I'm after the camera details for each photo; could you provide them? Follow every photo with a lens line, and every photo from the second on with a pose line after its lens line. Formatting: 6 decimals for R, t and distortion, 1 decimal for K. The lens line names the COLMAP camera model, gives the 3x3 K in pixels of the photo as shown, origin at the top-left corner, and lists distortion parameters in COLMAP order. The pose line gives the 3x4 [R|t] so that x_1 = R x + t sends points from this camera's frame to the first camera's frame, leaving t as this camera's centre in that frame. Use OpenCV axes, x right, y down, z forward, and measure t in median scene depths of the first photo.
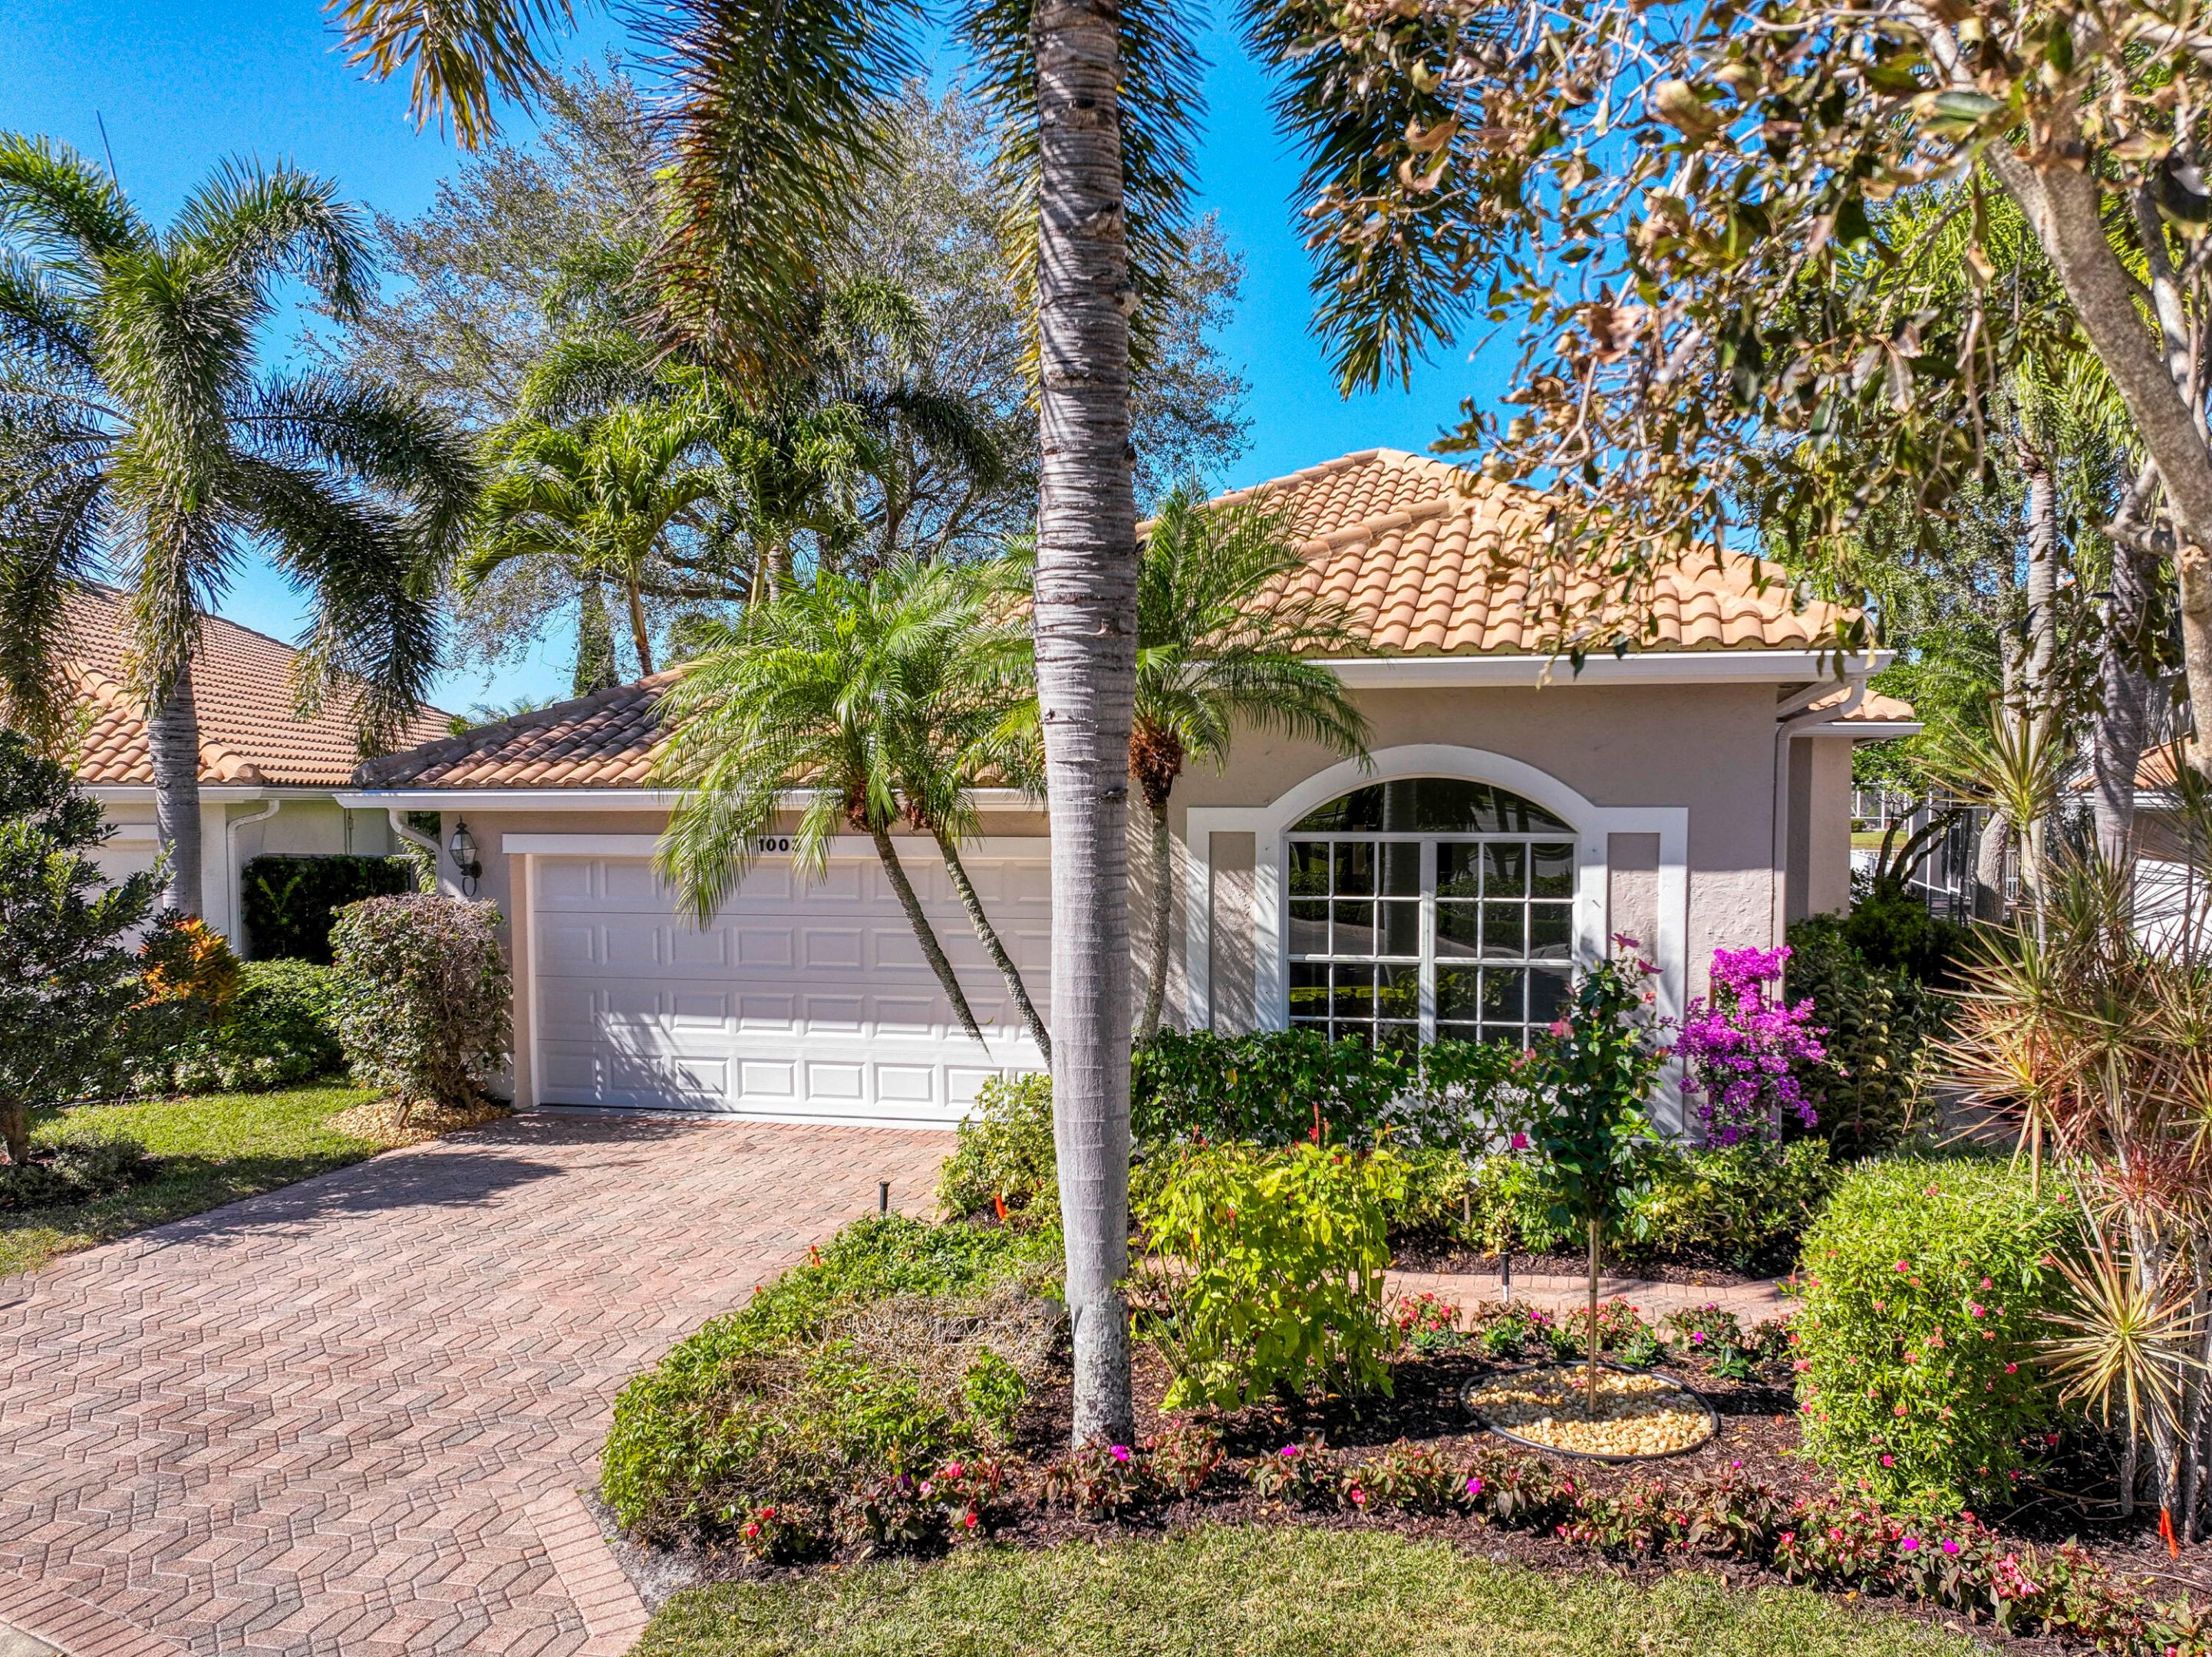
lens RADIAL K [[1649.8, 0, 1145.2], [0, 1649.8, 885.8], [0, 0, 1]] dist [0.003869, 0.010162]
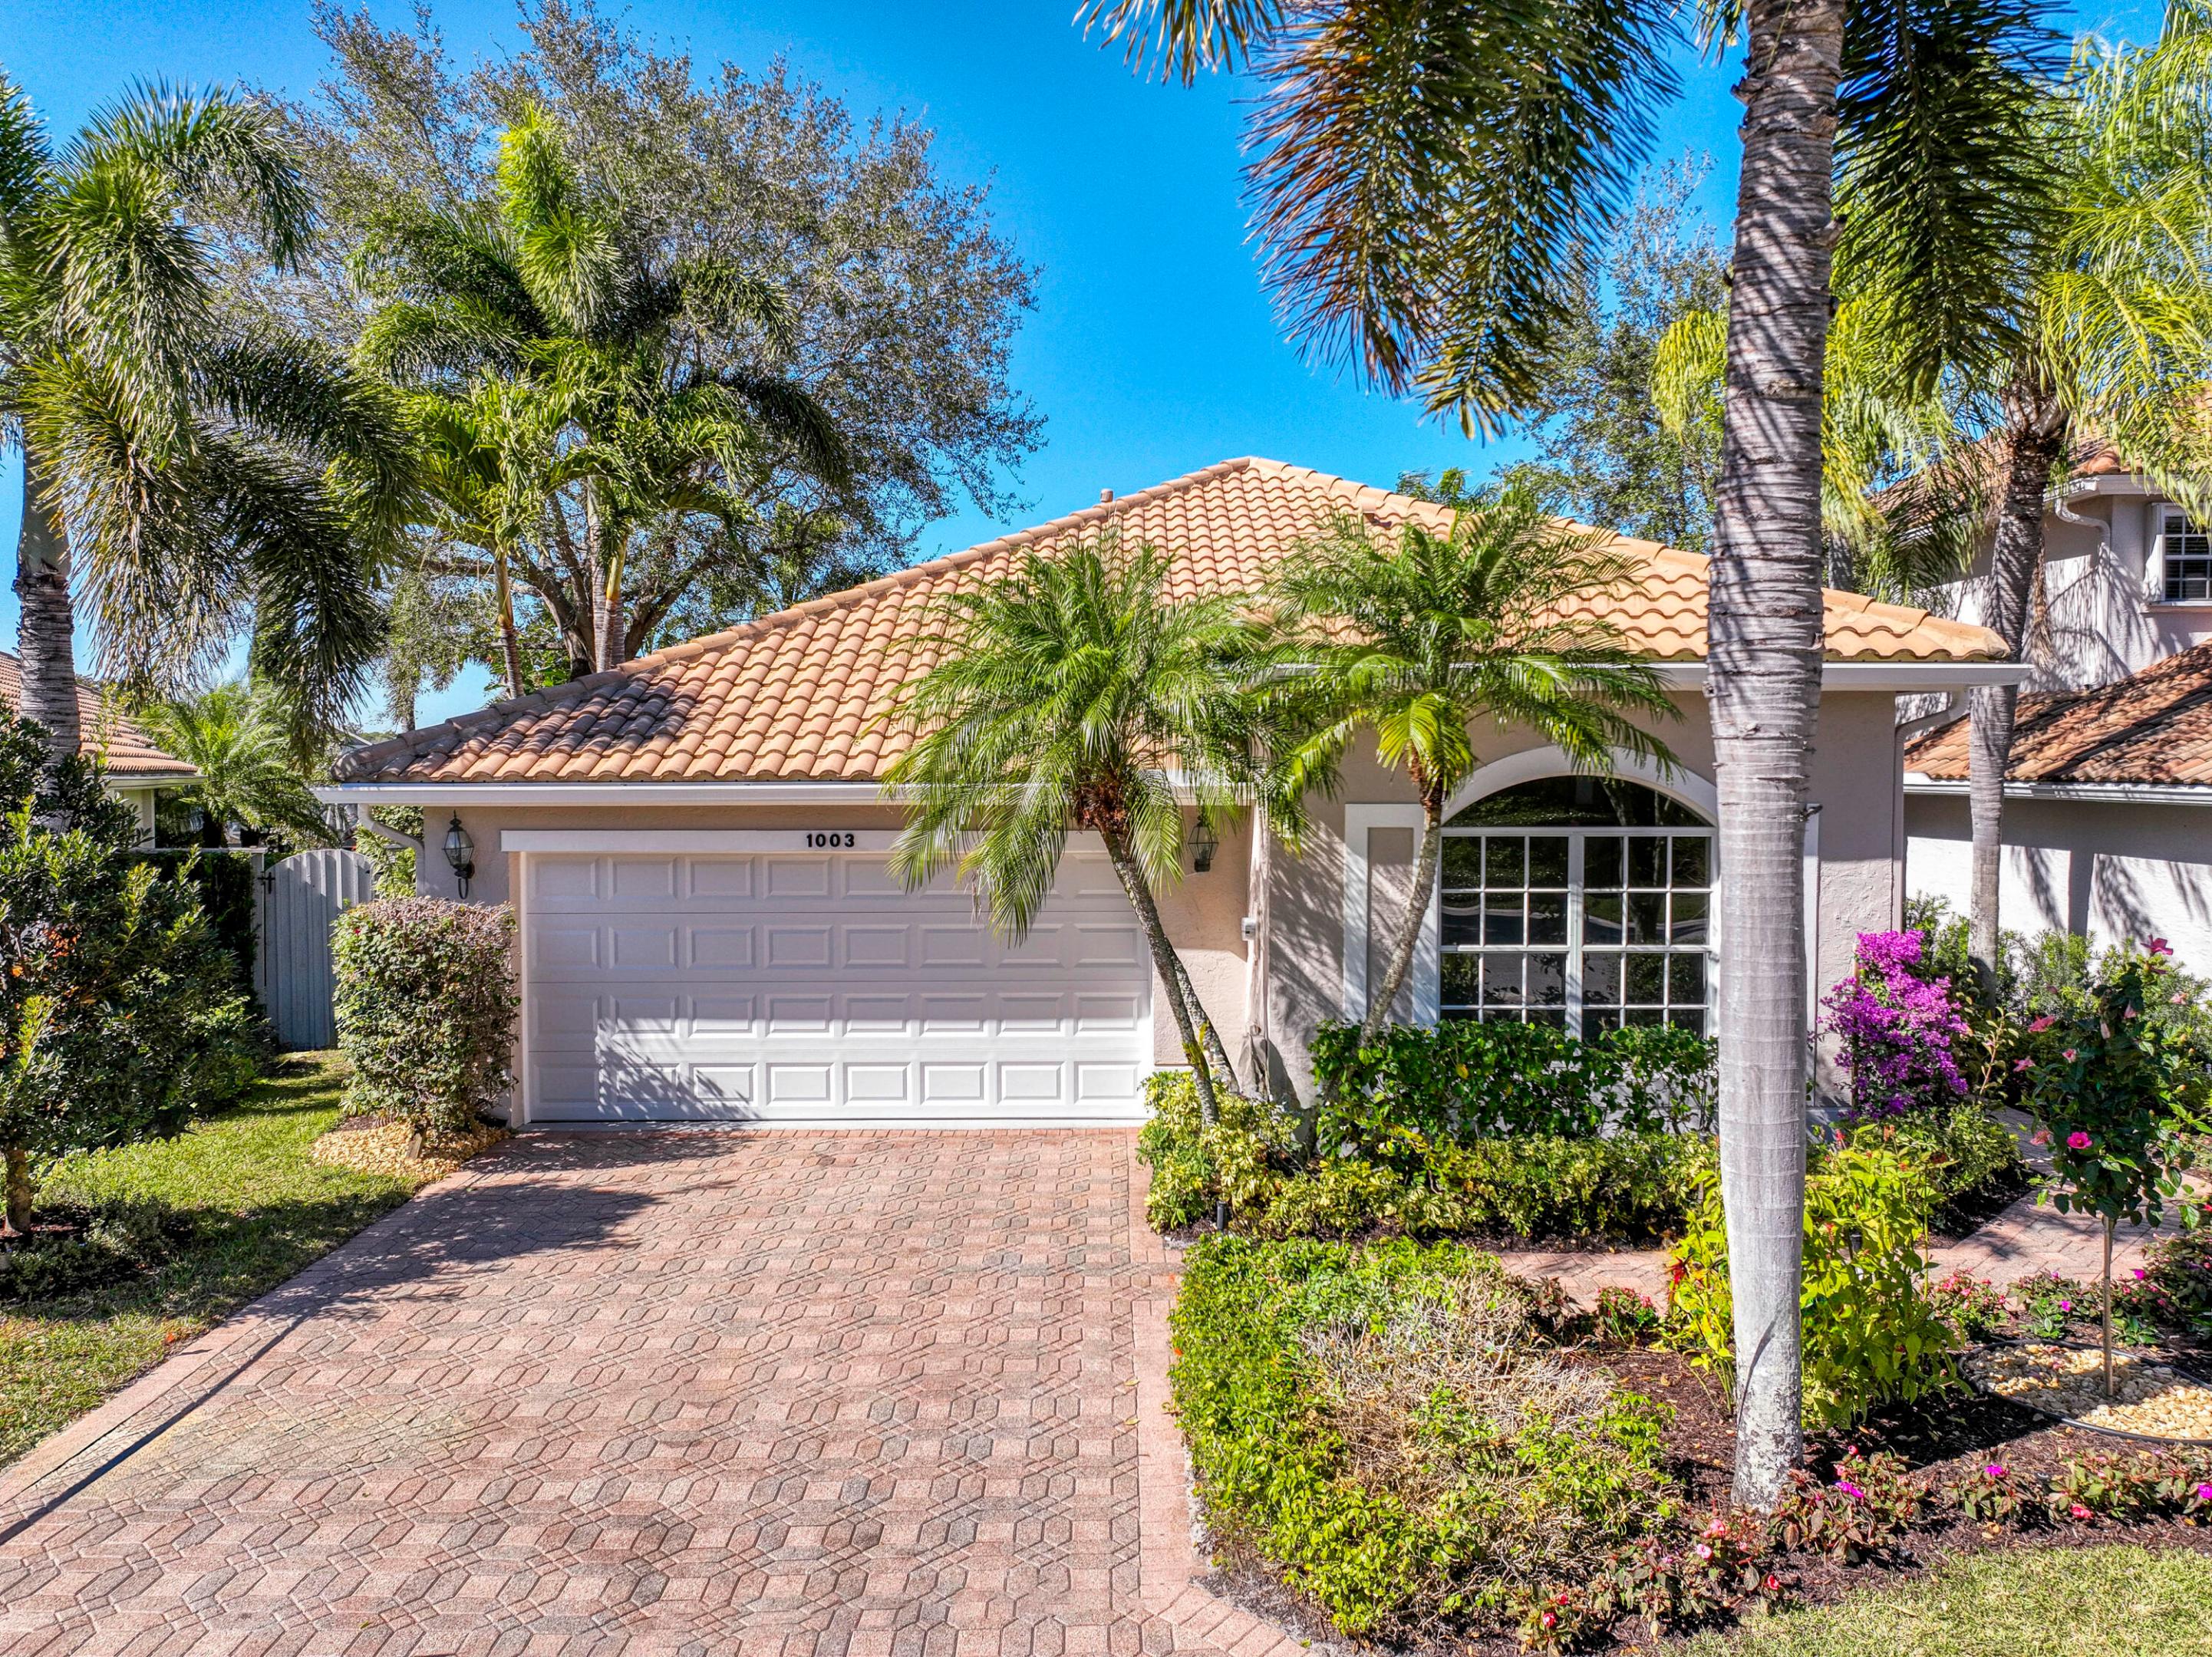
lens RADIAL K [[1537.3, 0, 1080.6], [0, 1537.3, 825.0], [0, 0, 1]] dist [0.000436, 0.014421]
pose [[0.971999, -0.007946, 0.234850, -0.354397], [0.012338, 0.999775, -0.017238, -0.020116], [-0.234660, 0.019653, 0.971879, 0.114667]]
